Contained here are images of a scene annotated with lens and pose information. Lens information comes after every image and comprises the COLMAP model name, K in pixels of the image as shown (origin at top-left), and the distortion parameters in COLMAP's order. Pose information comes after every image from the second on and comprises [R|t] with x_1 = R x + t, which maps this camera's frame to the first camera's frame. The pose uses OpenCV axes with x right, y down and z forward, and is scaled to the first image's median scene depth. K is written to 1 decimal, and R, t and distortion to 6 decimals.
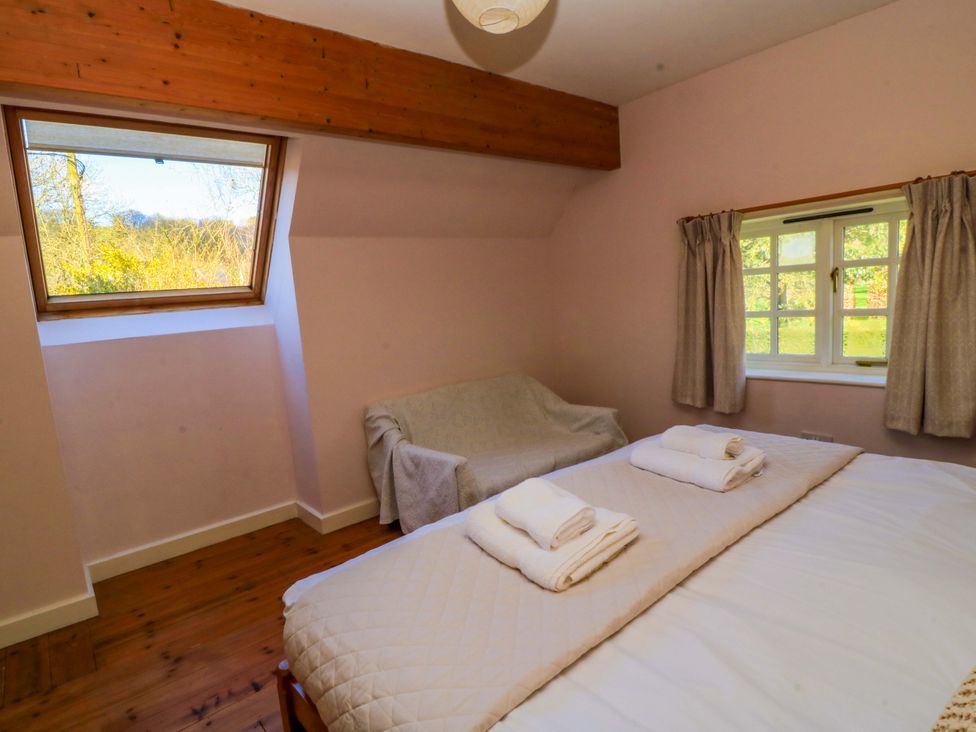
lens RADIAL K [[524.4, 0, 487.6], [0, 524.4, 361.7], [0, 0, 1]] dist [0.003215, -0.004228]
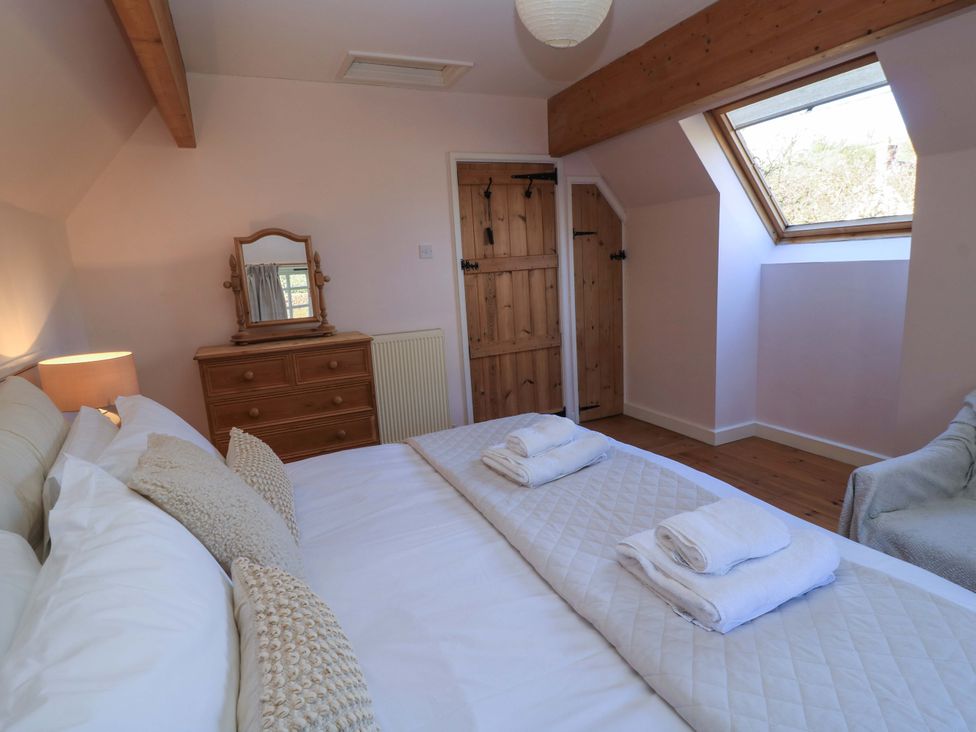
lens RADIAL K [[524.4, 0, 488.7], [0, 524.4, 362.4], [0, 0, 1]] dist [0.003215, -0.004228]
pose [[-0.243492, 0.270803, -0.931331, 3.679624], [-0.046400, 0.955879, 0.290072, -0.770565], [0.968792, 0.113844, -0.220184, 3.143910]]
